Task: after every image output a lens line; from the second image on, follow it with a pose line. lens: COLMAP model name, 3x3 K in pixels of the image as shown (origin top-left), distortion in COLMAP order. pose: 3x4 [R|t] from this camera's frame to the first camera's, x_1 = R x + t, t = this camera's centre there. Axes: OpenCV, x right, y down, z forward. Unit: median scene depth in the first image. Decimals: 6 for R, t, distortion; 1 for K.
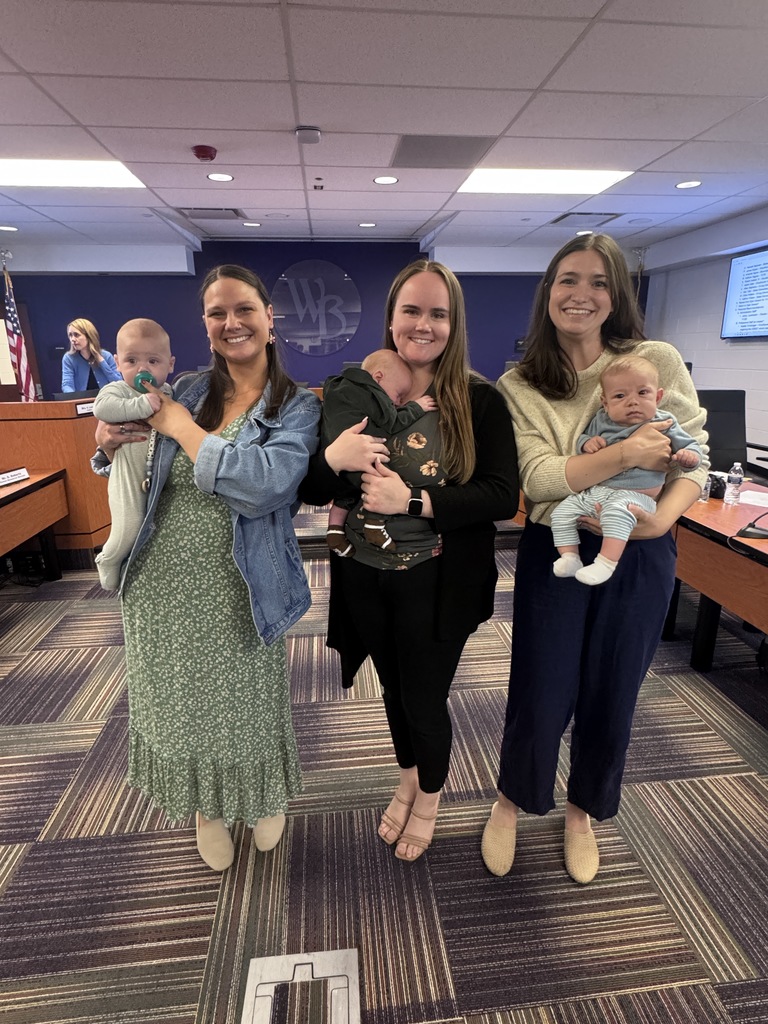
lens RADIAL K [[553.0, 0, 384.0], [0, 553.0, 512.0], [0, 0, 1]] dist [-0.002171, 0.000025]
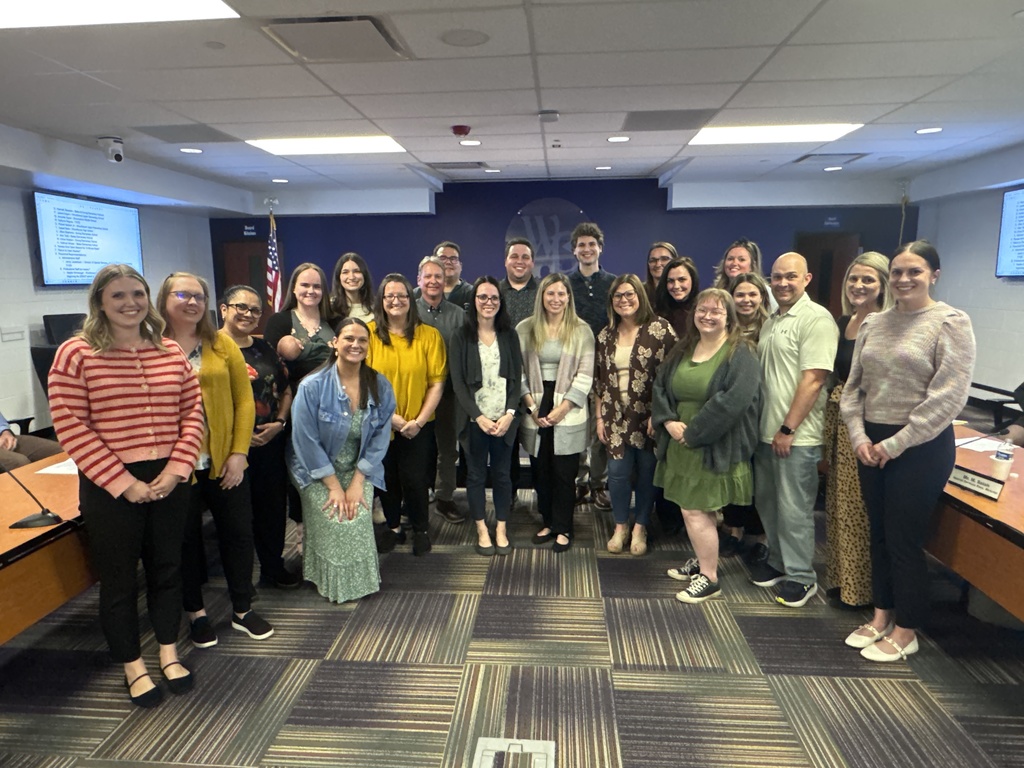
lens RADIAL K [[664.2, 0, 499.8], [0, 664.2, 382.7], [0, 0, 1]] dist [-0.013735, -0.000893]
pose [[0.981826, 0.032130, -0.187043, 0.052199], [-0.054542, 0.991758, -0.115940, 0.058136], [0.181776, 0.124035, 0.975486, -0.401142]]
